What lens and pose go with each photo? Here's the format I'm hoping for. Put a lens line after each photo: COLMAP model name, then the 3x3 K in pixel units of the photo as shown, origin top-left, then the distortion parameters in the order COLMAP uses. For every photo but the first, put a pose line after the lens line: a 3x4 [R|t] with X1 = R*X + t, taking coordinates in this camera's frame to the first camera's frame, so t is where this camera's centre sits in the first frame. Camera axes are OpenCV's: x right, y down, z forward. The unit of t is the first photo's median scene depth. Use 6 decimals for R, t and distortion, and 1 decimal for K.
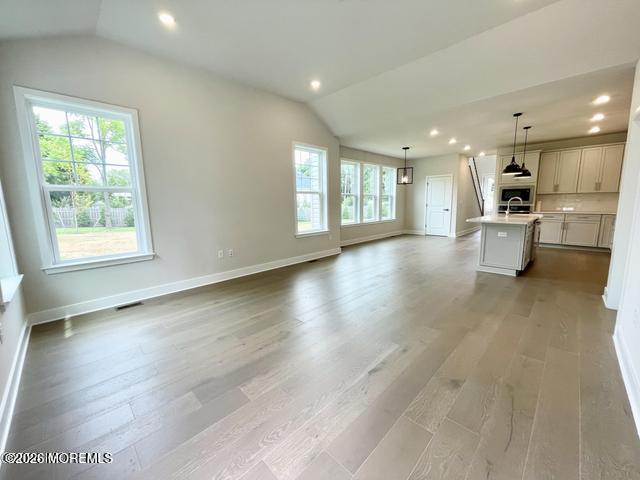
lens RADIAL K [[257.9, 0, 319.5], [0, 257.9, 238.4], [0, 0, 1]] dist [-0.002395, 0.000419]
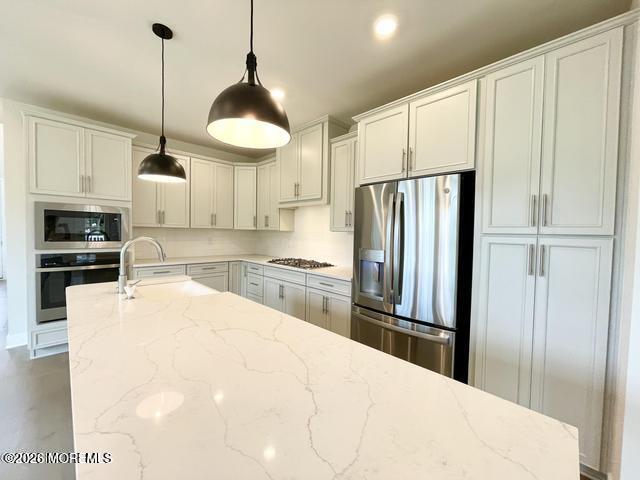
lens RADIAL K [[257.9, 0, 320.2], [0, 257.9, 240.9], [0, 0, 1]] dist [-0.002395, 0.000419]
pose [[0.005655, -0.018321, 0.999816, 0.360167], [0.119809, 0.992642, 0.017512, -0.110090], [-0.992781, 0.119688, 0.007808, 0.637043]]
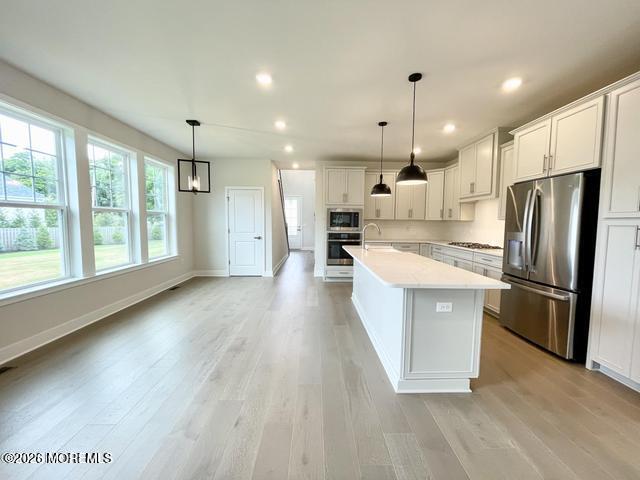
lens RADIAL K [[257.9, 0, 321.1], [0, 257.9, 240.0], [0, 0, 1]] dist [-0.002395, 0.000419]
pose [[0.692467, -0.028627, 0.720881, 0.143158], [0.081018, 0.995978, -0.038273, -0.083104], [-0.716886, 0.084907, 0.692001, 0.513766]]
